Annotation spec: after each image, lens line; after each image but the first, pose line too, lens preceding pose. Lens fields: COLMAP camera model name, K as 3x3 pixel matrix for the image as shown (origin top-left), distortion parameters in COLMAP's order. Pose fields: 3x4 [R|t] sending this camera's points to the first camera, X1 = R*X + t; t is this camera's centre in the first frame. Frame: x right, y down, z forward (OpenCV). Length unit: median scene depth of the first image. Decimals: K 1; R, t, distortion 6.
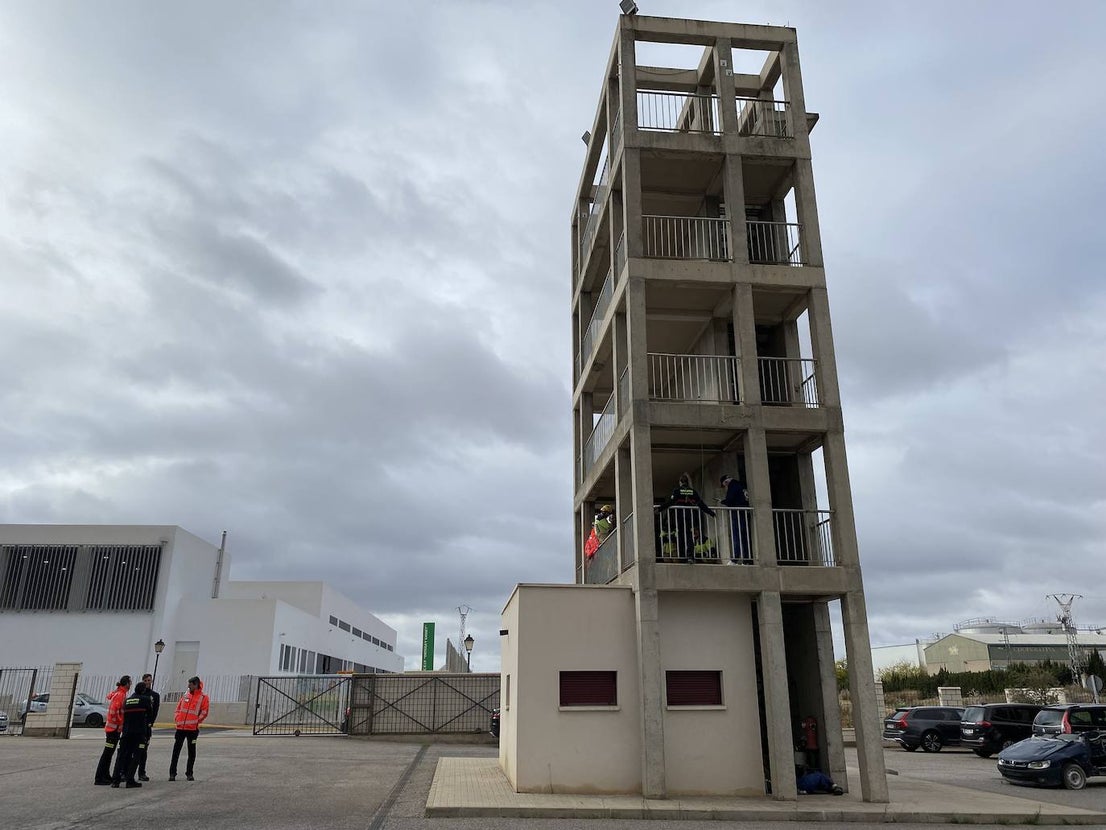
lens RADIAL K [[810.6, 0, 553.0], [0, 810.6, 415.0], [0, 0, 1]] dist [0.014436, -0.004349]
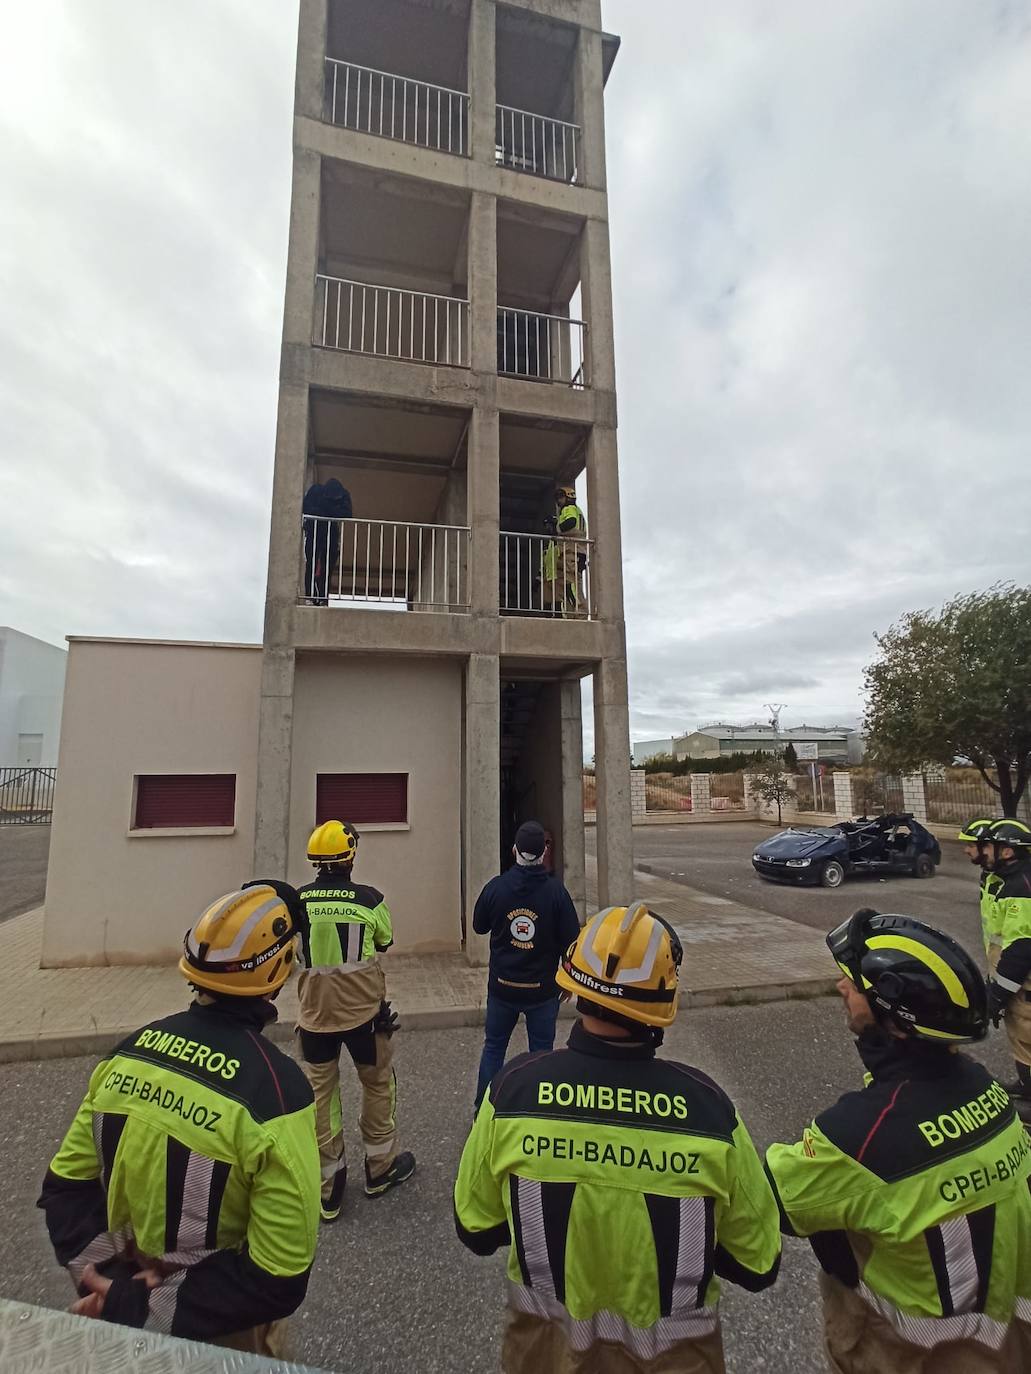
lens RADIAL K [[594.7, 0, 498.2], [0, 594.7, 686.5], [0, 0, 1]] dist [-0.042976, 0.017355]
pose [[0.992297, 0.013089, 0.123188, 0.204616], [-0.035604, 0.982581, 0.182392, 0.145339], [-0.118655, -0.185373, 0.975478, 0.501211]]
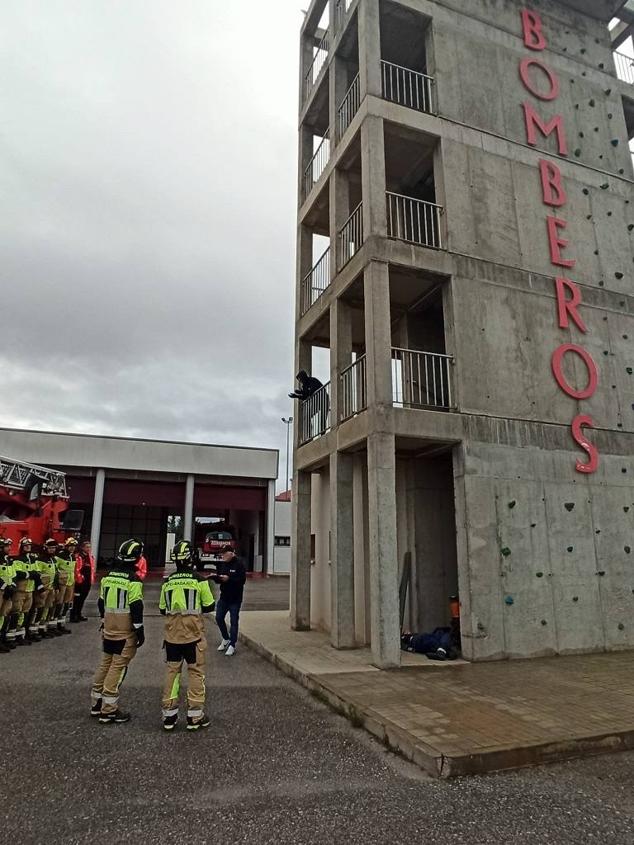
lens RADIAL K [[550.8, 0, 313.4], [0, 550.8, 420.6], [0, 0, 1]] dist [-0.076342, 0.040828]
pose [[0.260414, -0.241642, -0.934769, 0.854285], [0.305943, 0.938934, -0.157487, 0.259802], [0.915742, -0.244974, 0.318440, 0.707691]]
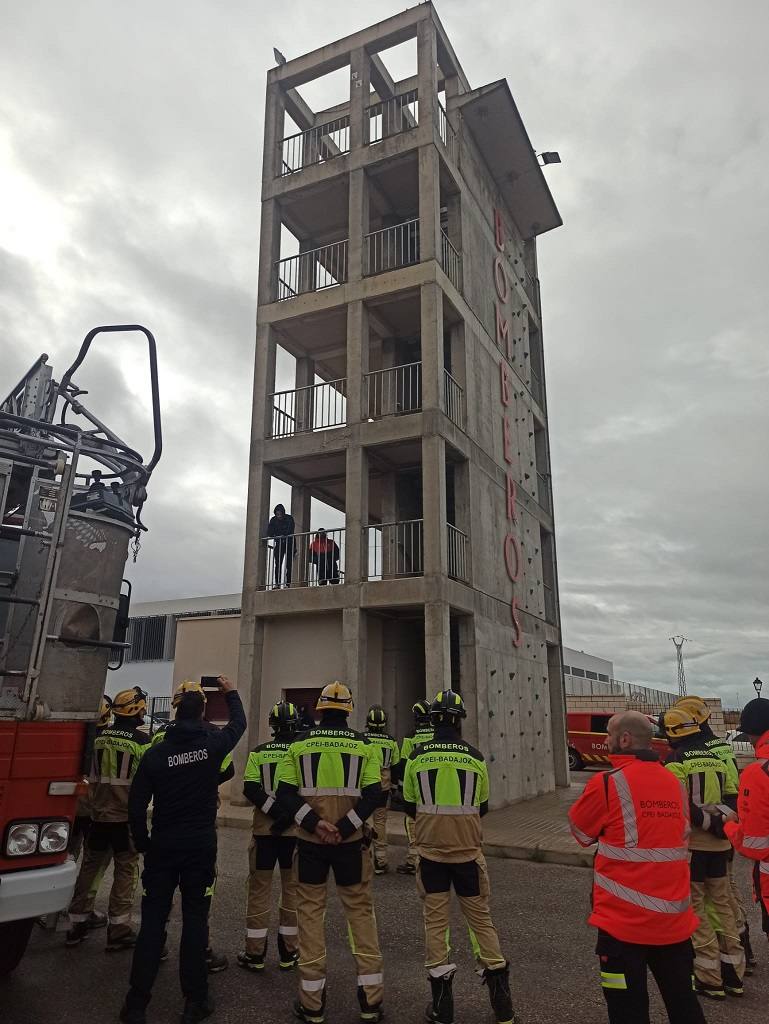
lens RADIAL K [[741.6, 0, 384.5], [0, 741.6, 512.0], [0, 0, 1]] dist [0.034630, -0.003381]
pose [[0.851844, -0.140769, -0.504525, 0.719408], [0.167199, 0.985897, 0.007222, 0.093630], [0.496393, -0.090508, 0.863367, 0.228257]]
